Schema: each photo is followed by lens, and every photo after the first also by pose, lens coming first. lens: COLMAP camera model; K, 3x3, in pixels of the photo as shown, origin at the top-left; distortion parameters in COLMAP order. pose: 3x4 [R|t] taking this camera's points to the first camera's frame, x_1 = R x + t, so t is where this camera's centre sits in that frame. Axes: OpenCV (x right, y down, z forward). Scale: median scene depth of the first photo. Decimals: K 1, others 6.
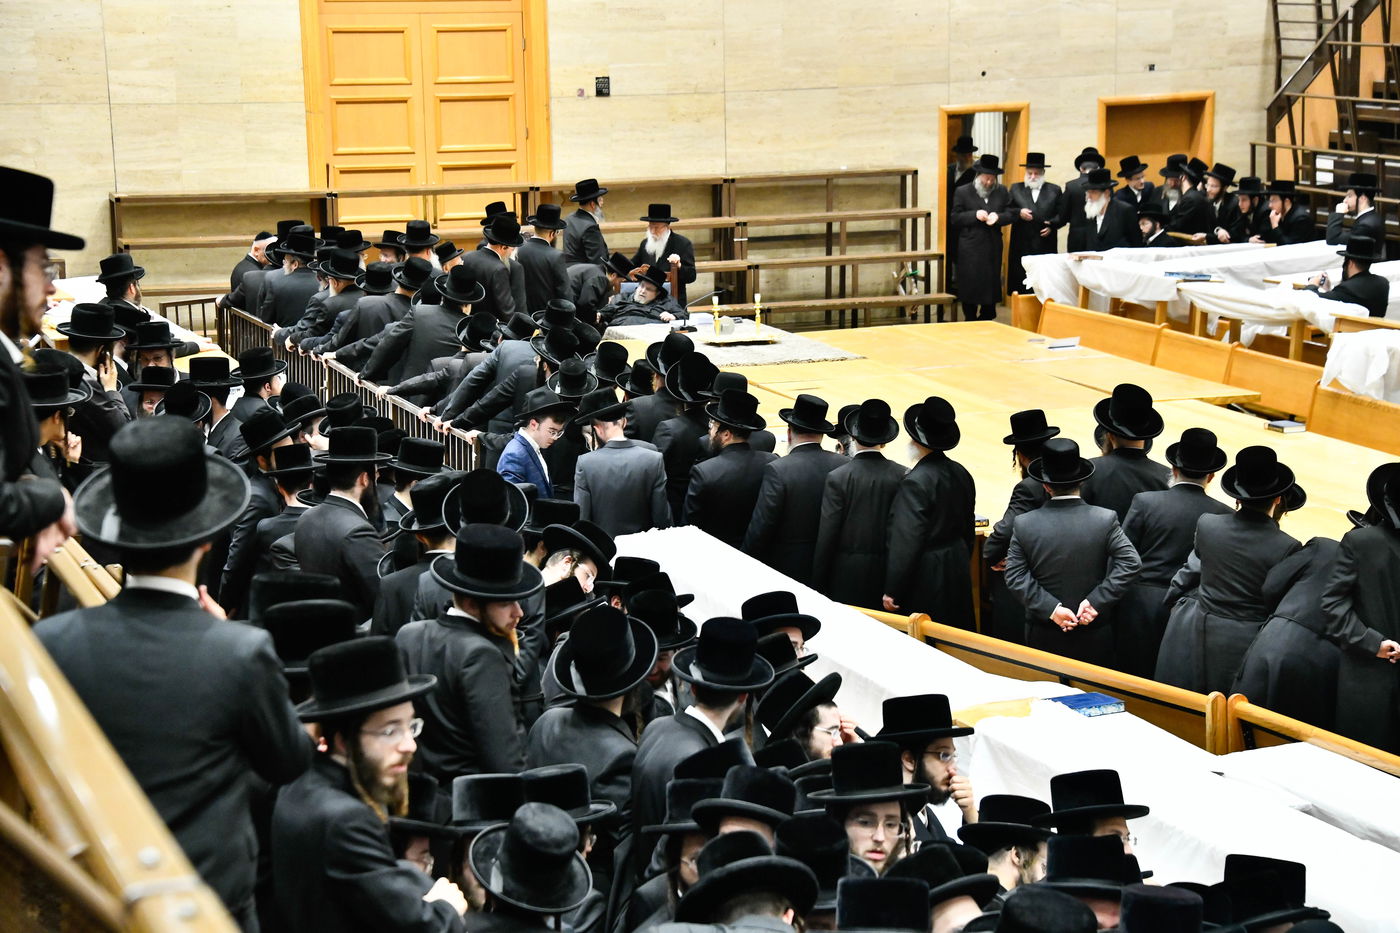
lens RADIAL K [[2439.5, 0, 694.8], [0, 2439.5, 466.5], [0, 0, 1]] dist [0.239302, 0.097680]
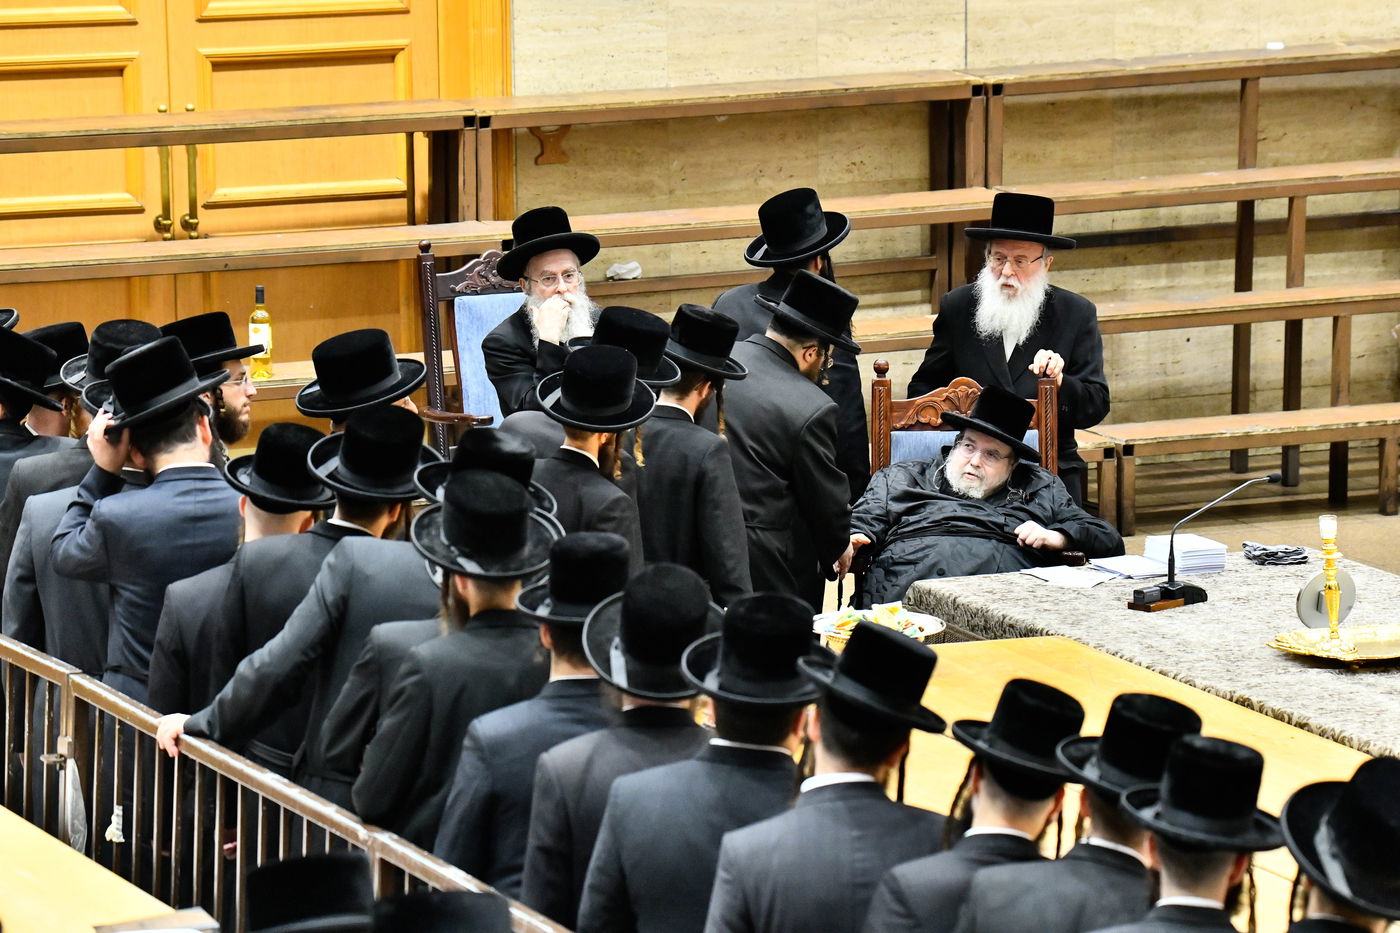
lens RADIAL K [[4671.8, 0, 476.5], [0, 4671.8, 361.6], [0, 0, 1]] dist [0.649232, 1.937086]
pose [[0.993285, -0.011729, 0.115097, -0.142317], [0.013454, 0.999808, -0.014226, -0.066586], [-0.114908, 0.015679, 0.993252, 0.306339]]
